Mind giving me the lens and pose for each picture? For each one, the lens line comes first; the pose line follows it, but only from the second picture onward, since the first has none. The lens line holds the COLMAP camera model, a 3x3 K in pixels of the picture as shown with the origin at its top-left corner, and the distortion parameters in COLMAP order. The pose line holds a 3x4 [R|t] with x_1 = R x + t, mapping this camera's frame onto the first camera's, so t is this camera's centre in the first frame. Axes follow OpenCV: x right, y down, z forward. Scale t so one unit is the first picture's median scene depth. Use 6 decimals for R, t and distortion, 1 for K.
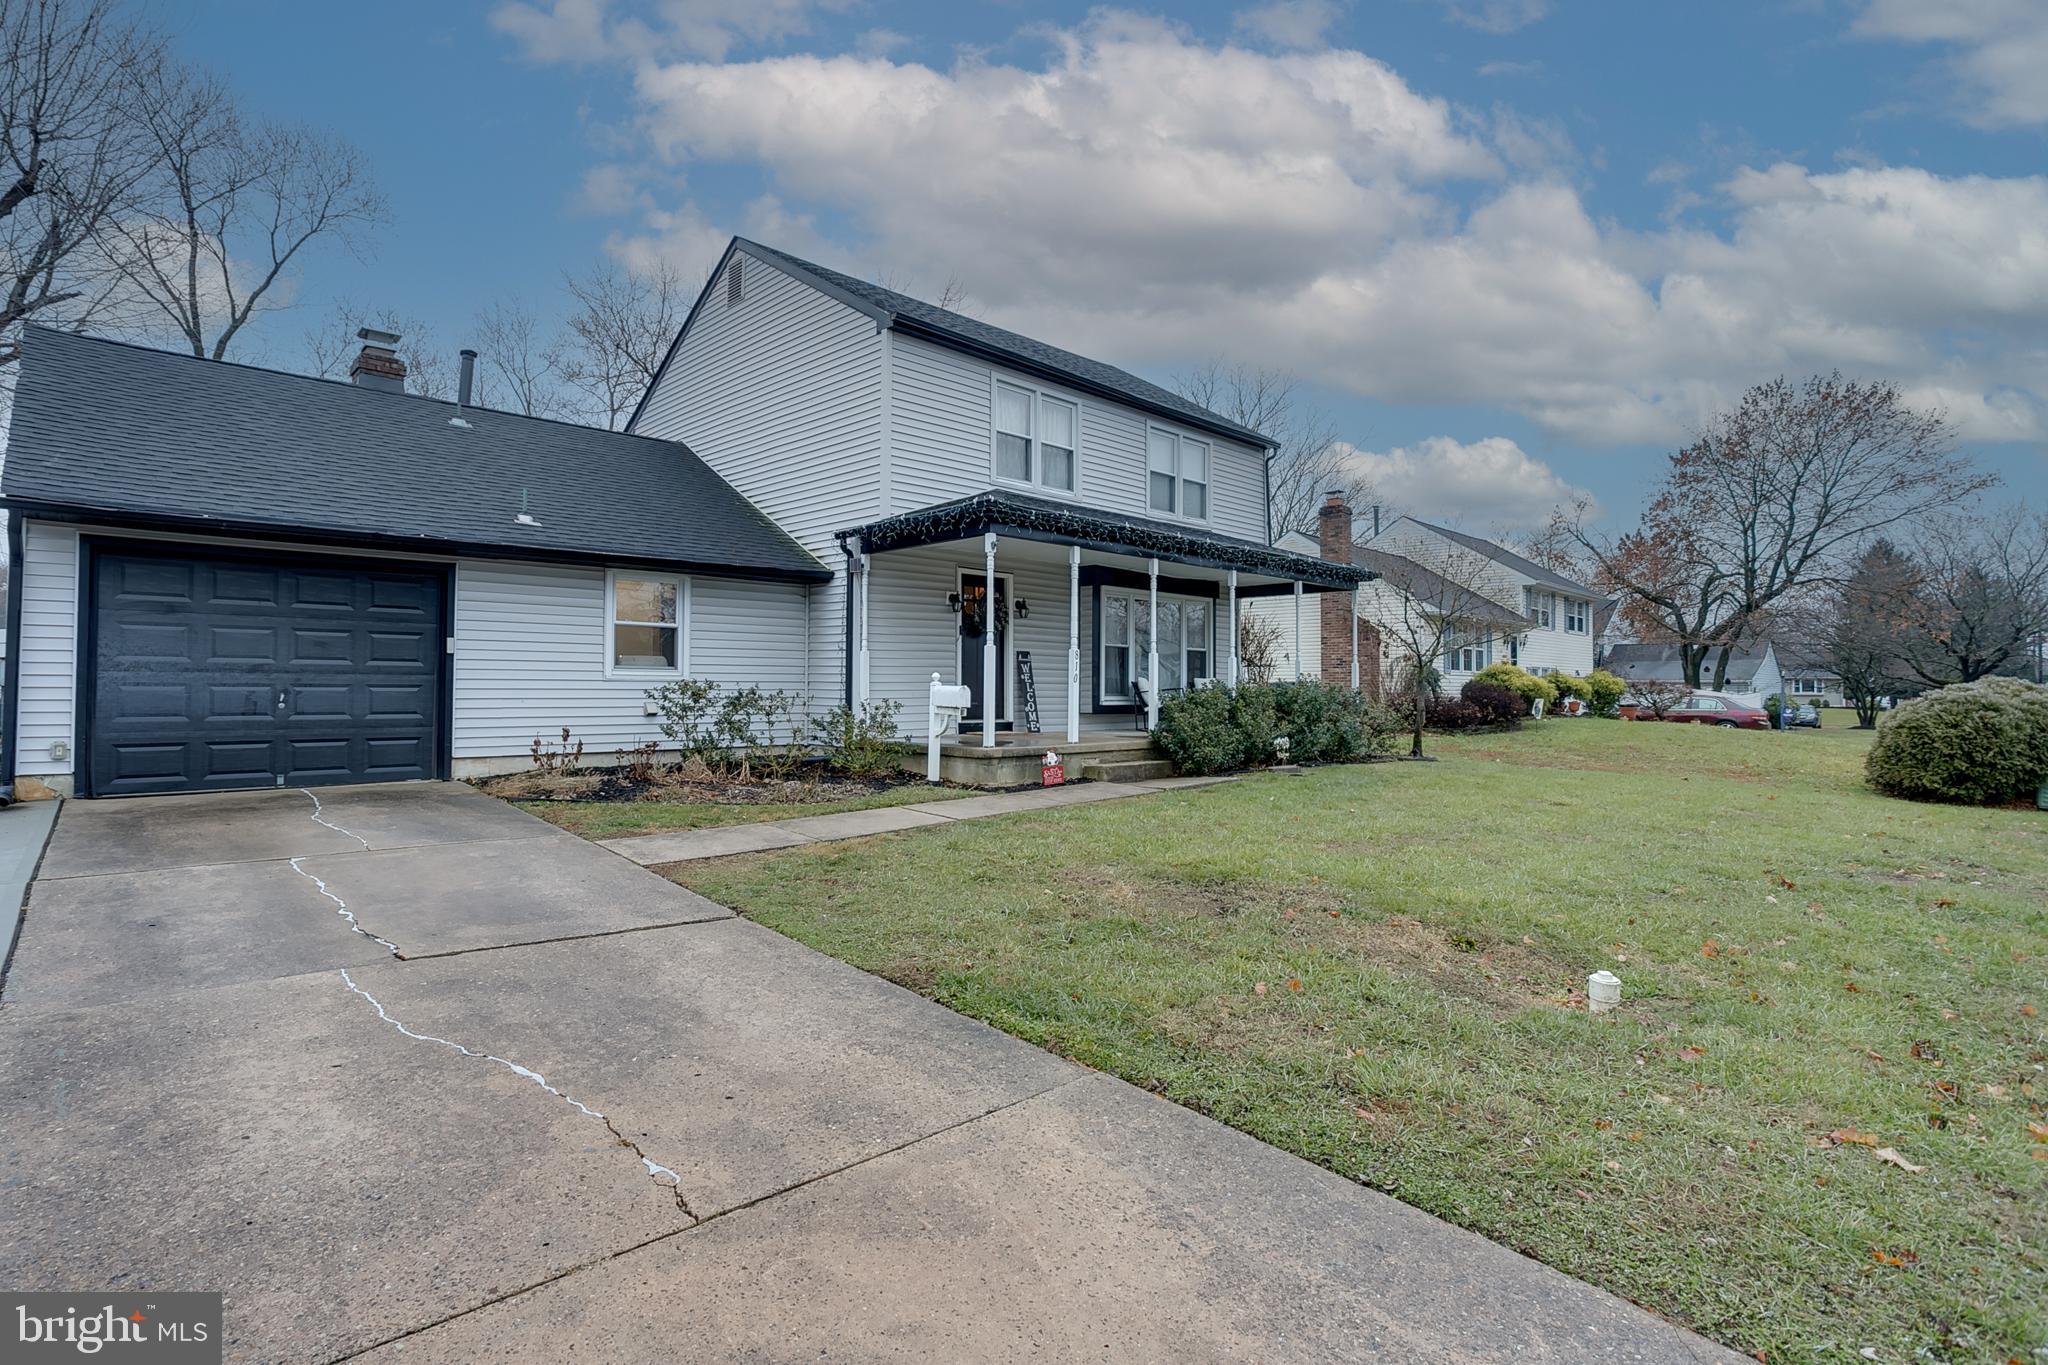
lens RADIAL K [[971.5, 0, 1019.8], [0, 971.5, 671.4], [0, 0, 1]] dist [-0.046393, 0.000947]
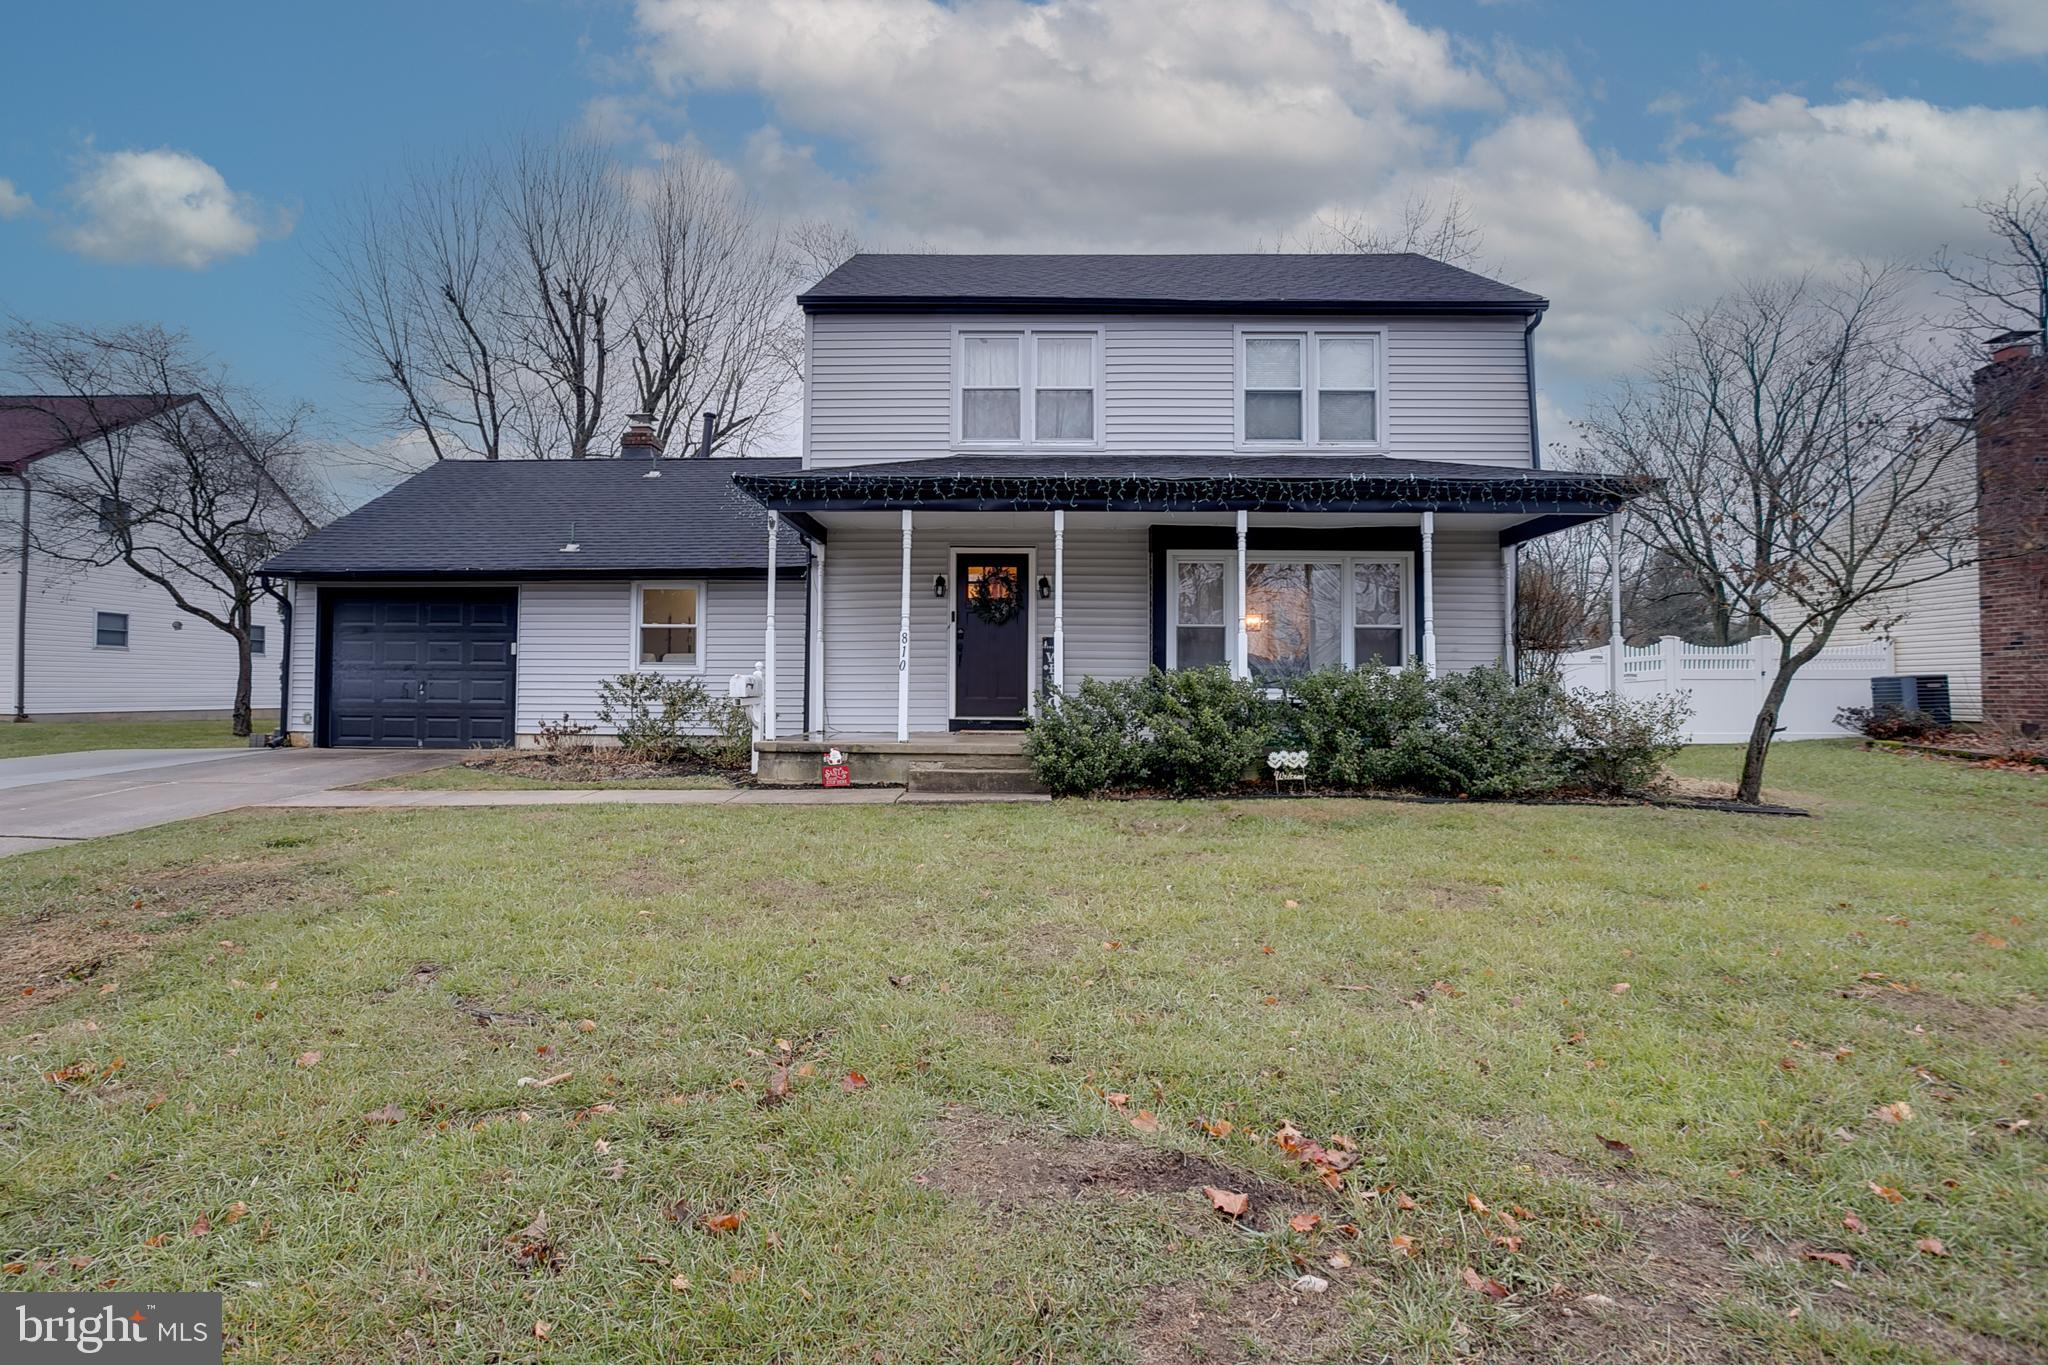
lens RADIAL K [[971.5, 0, 1012.8], [0, 971.5, 676.6], [0, 0, 1]] dist [-0.046393, 0.000947]
pose [[0.707364, -0.010582, -0.706770, 0.709640], [0.010271, 0.999936, -0.004693, 0.021318], [0.706775, -0.003940, 0.707428, 0.457689]]
